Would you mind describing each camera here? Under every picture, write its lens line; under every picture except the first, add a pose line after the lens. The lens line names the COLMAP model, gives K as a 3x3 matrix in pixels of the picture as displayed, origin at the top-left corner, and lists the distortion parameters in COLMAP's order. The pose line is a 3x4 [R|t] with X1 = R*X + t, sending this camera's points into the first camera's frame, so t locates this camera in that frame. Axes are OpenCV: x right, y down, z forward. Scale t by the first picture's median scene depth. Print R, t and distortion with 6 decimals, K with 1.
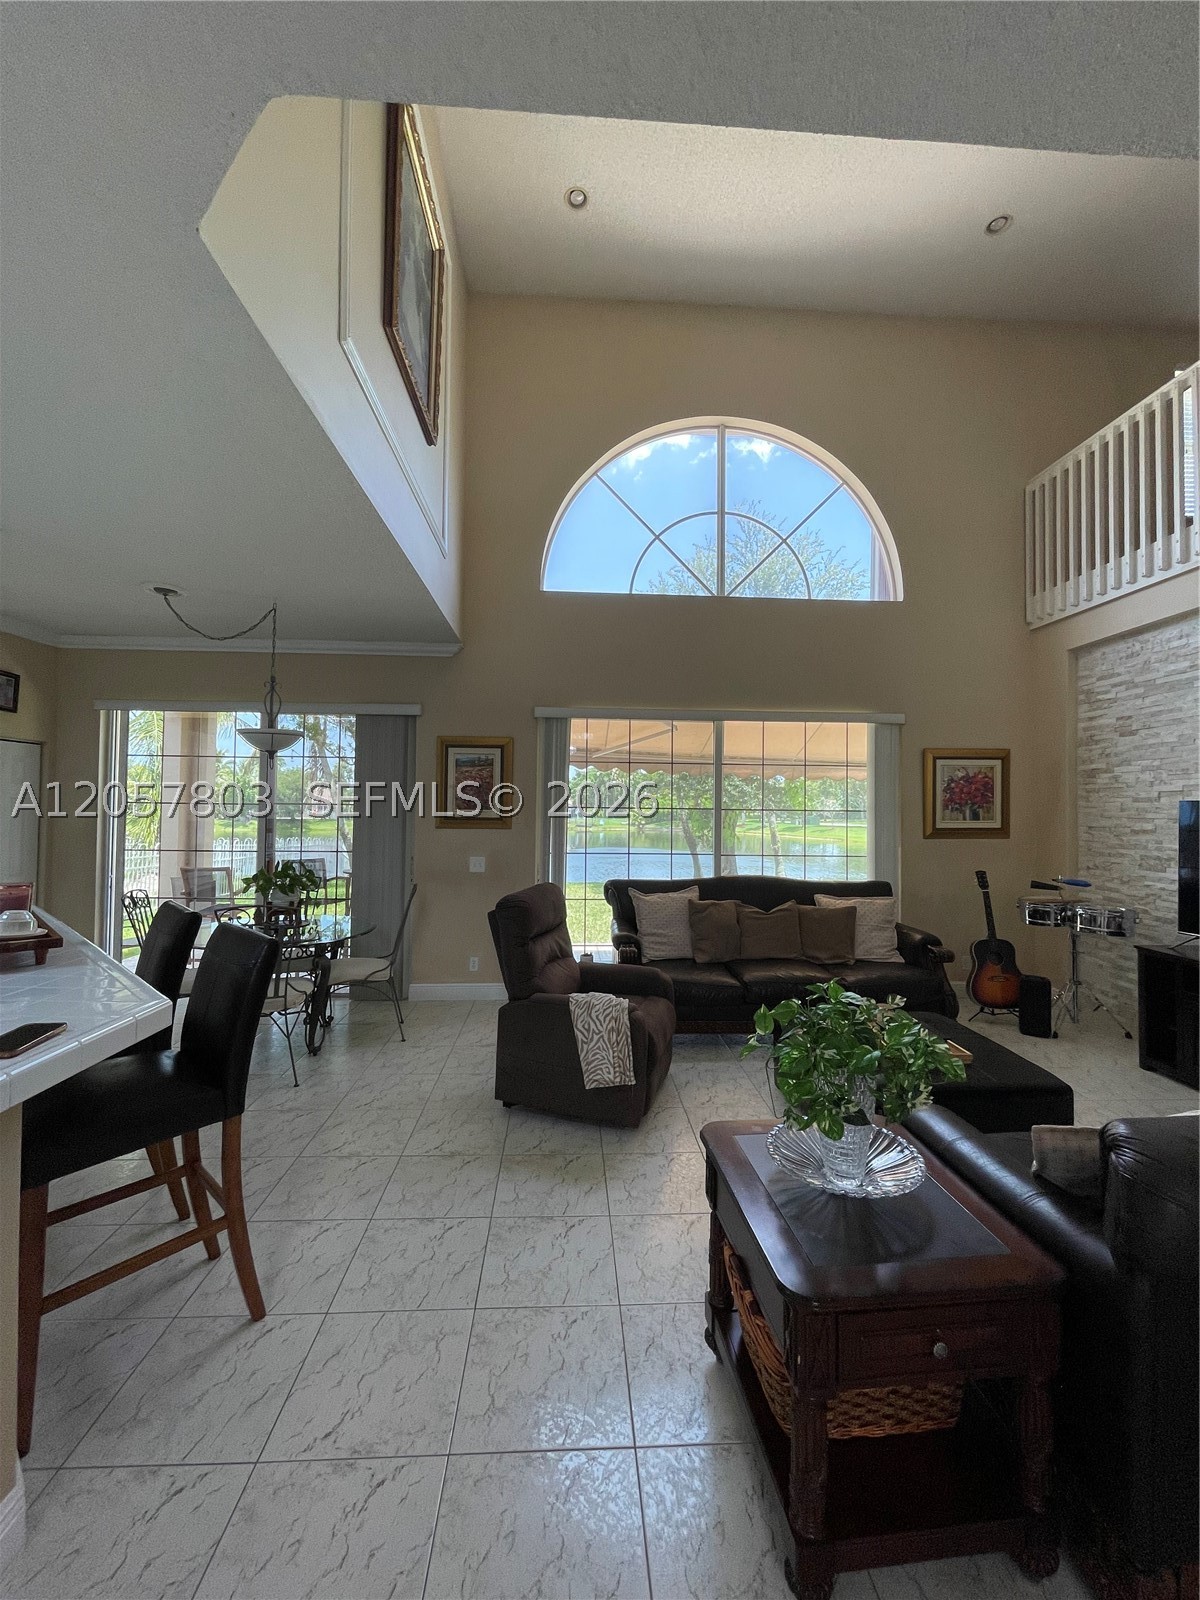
lens RADIAL K [[649.8, 0, 605.9], [0, 649.8, 793.7], [0, 0, 1]] dist [-0.002424, 0.000044]
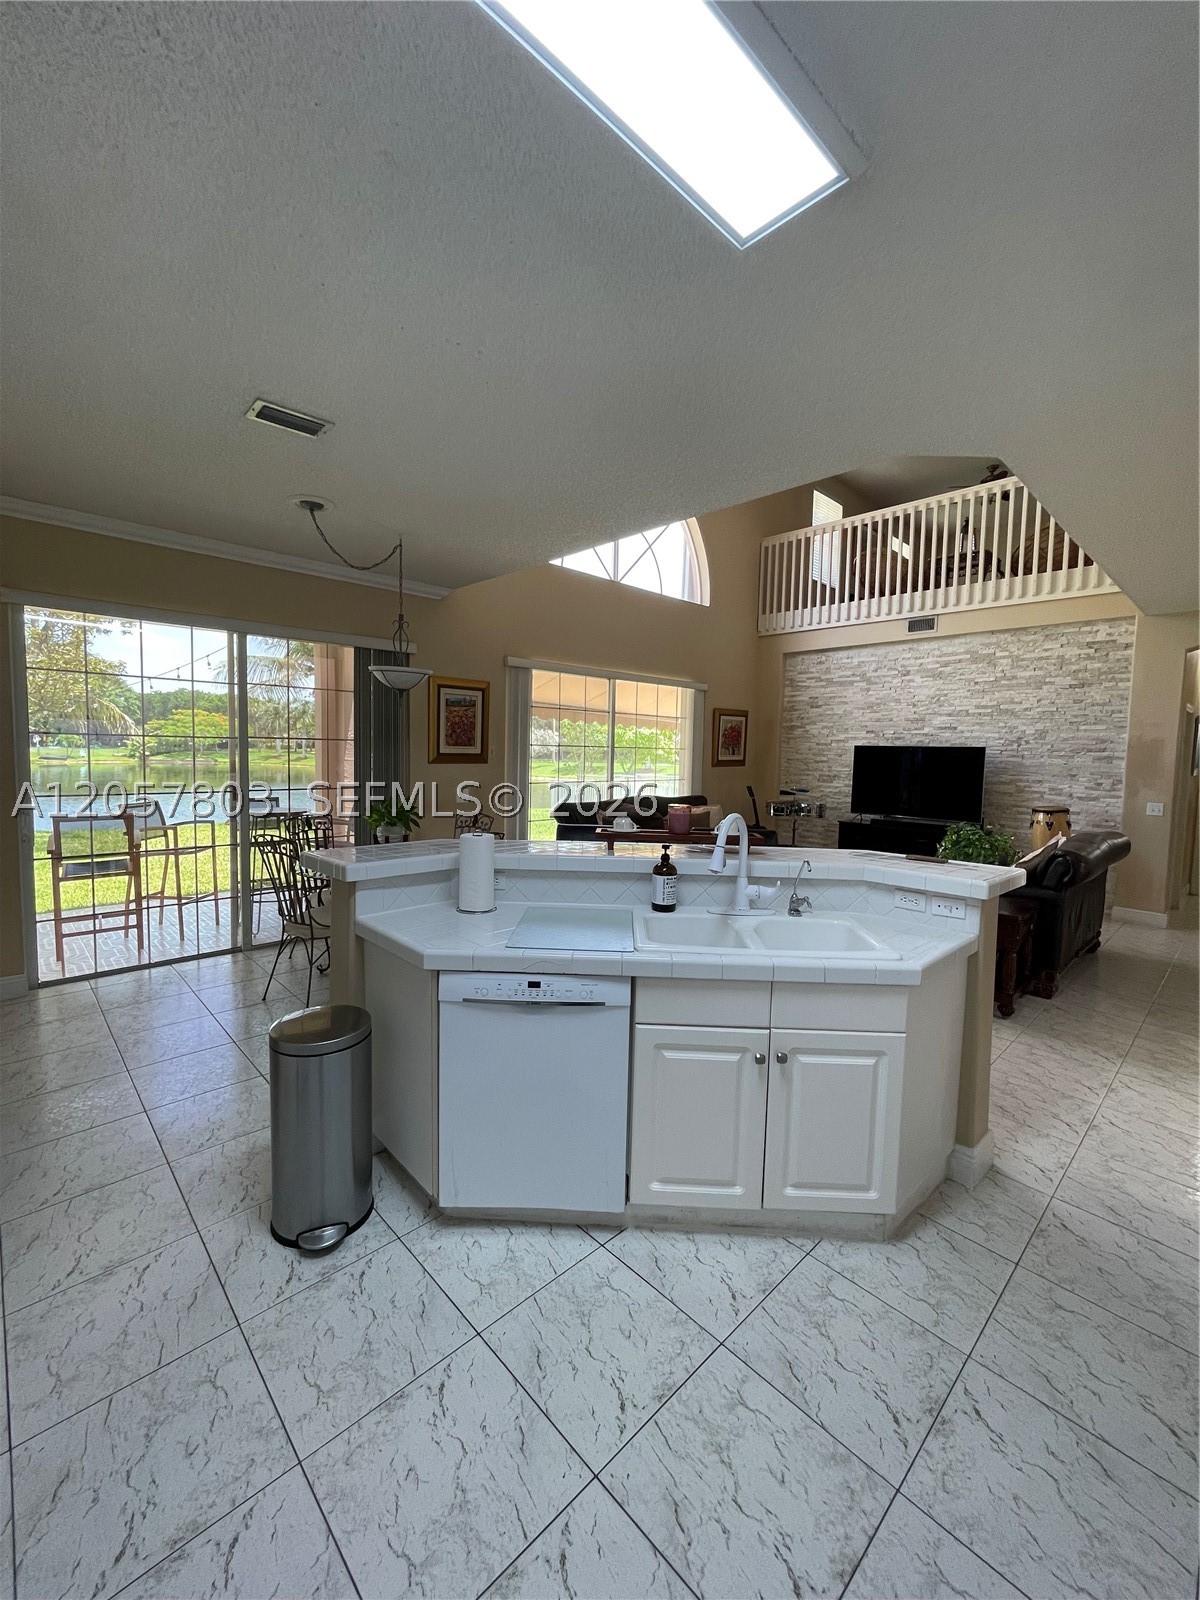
lens RADIAL K [[638.9, 0, 600.0], [0, 638.9, 800.0], [0, 0, 1]] dist [-0.001114, -0.000020]
pose [[0.764186, -0.046918, 0.643288, -0.728494], [-0.029285, 0.993798, 0.107271, -0.007980], [-0.644331, -0.100813, 0.758073, 0.016681]]
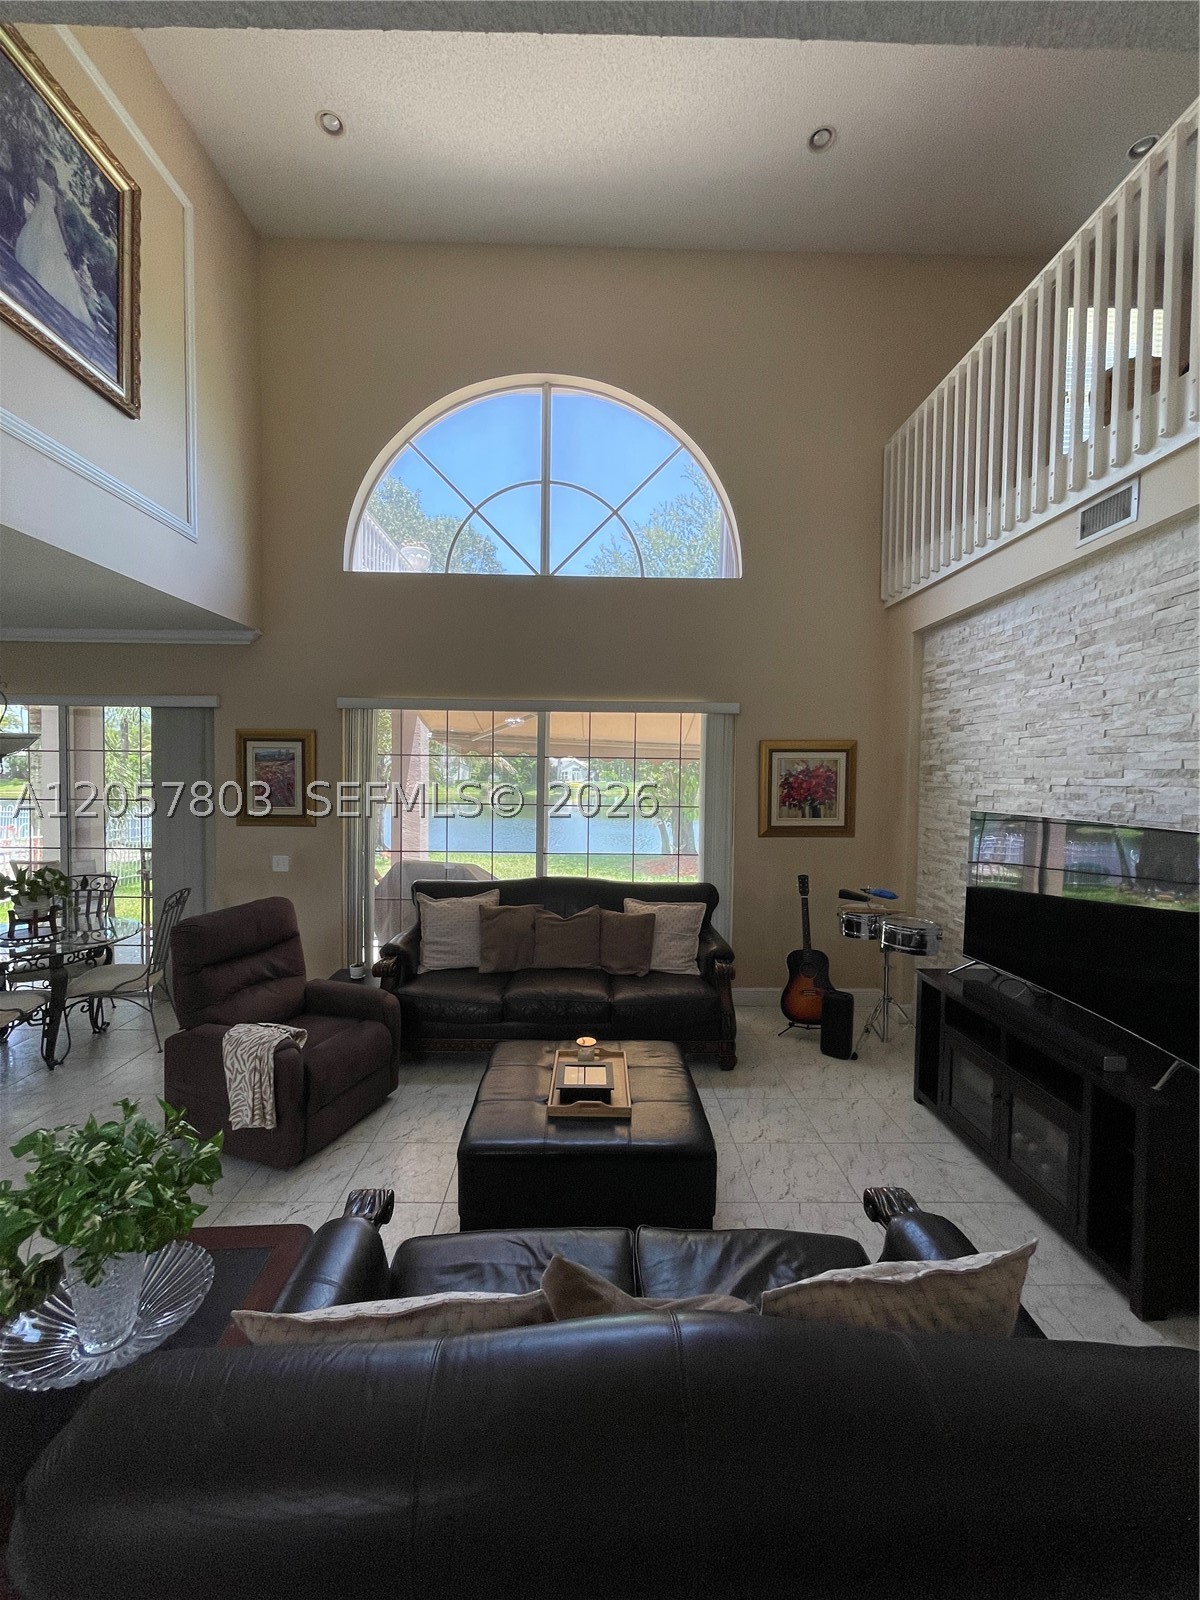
lens RADIAL K [[649.0, 0, 601.6], [0, 649.0, 793.1], [0, 0, 1]] dist [-0.000933, 0.000304]
pose [[0.999187, 0.002487, -0.040246, 0.316841], [-0.000163, 0.998337, 0.057649, -0.050196], [0.040323, -0.057595, 0.997525, 0.068179]]
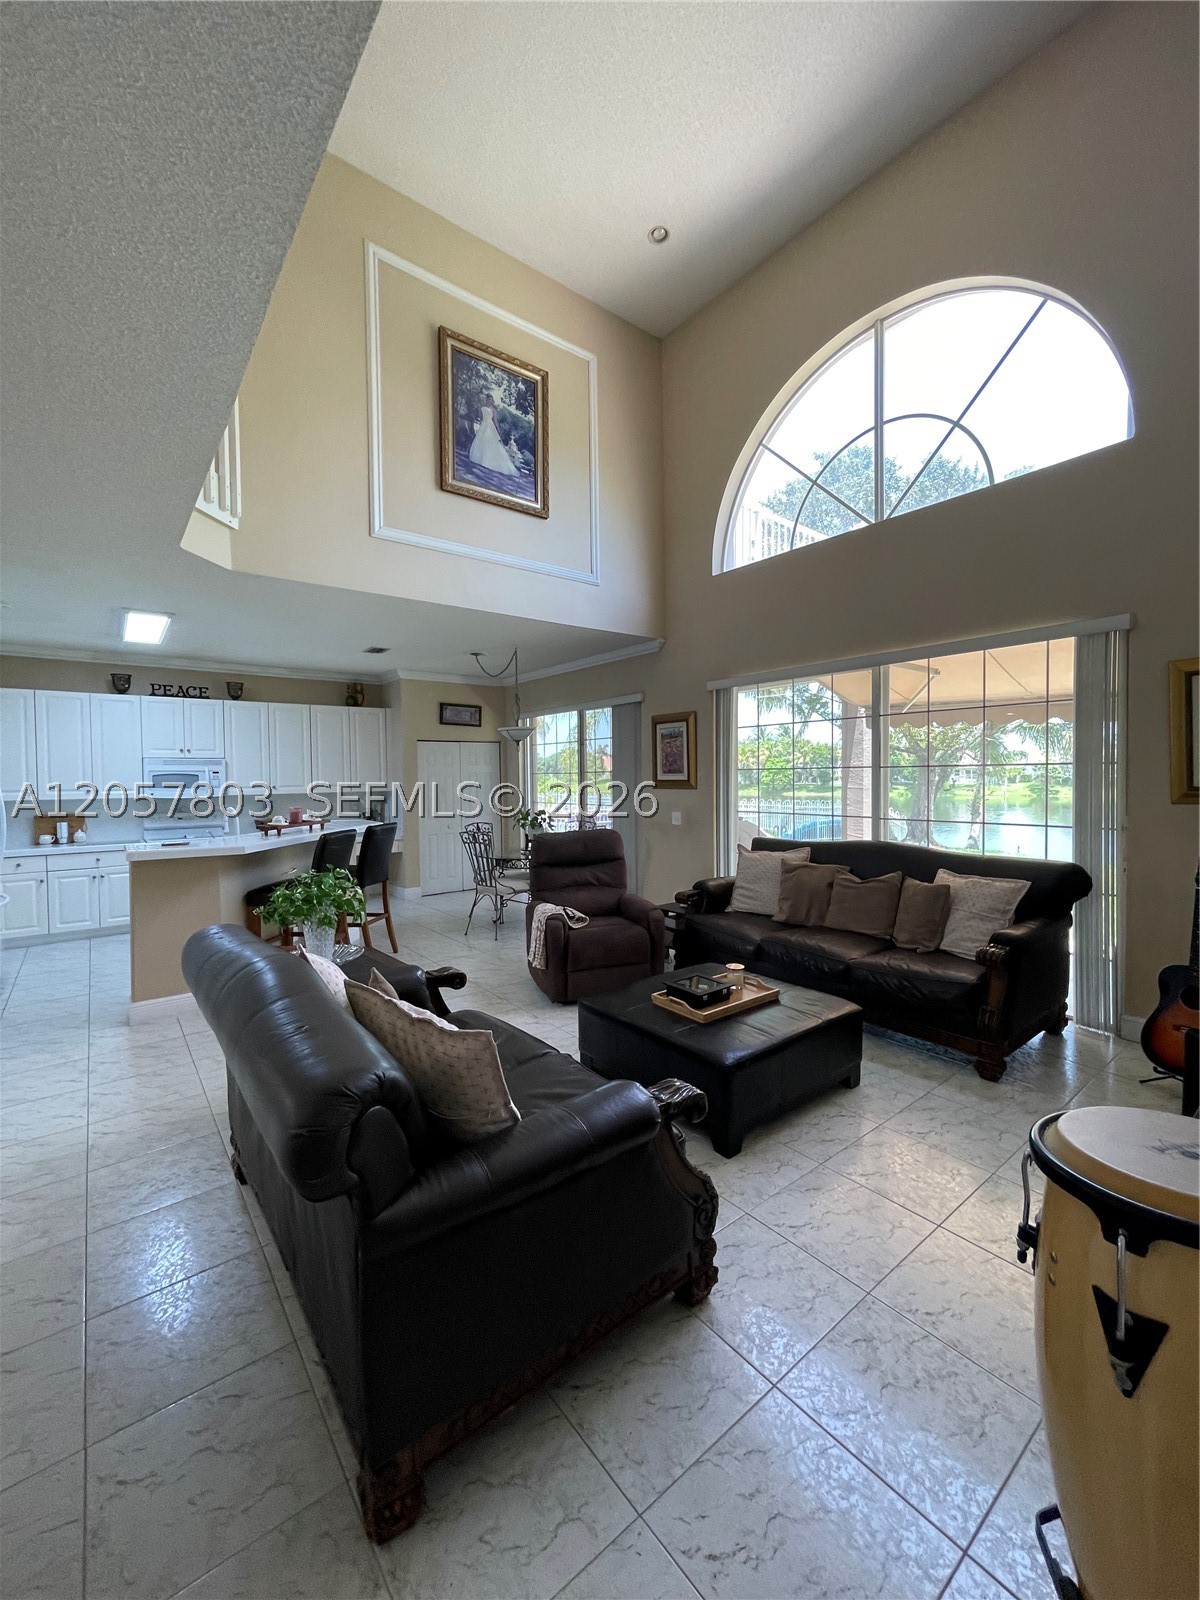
lens RADIAL K [[649.0, 0, 601.6], [0, 649.0, 793.1], [0, 0, 1]] dist [-0.000933, 0.000304]
pose [[0.572001, 0.002023, -0.820250, 0.728444], [0.039001, 0.998799, 0.029660, 0.019942], [0.819325, -0.048956, 0.571235, 0.190709]]
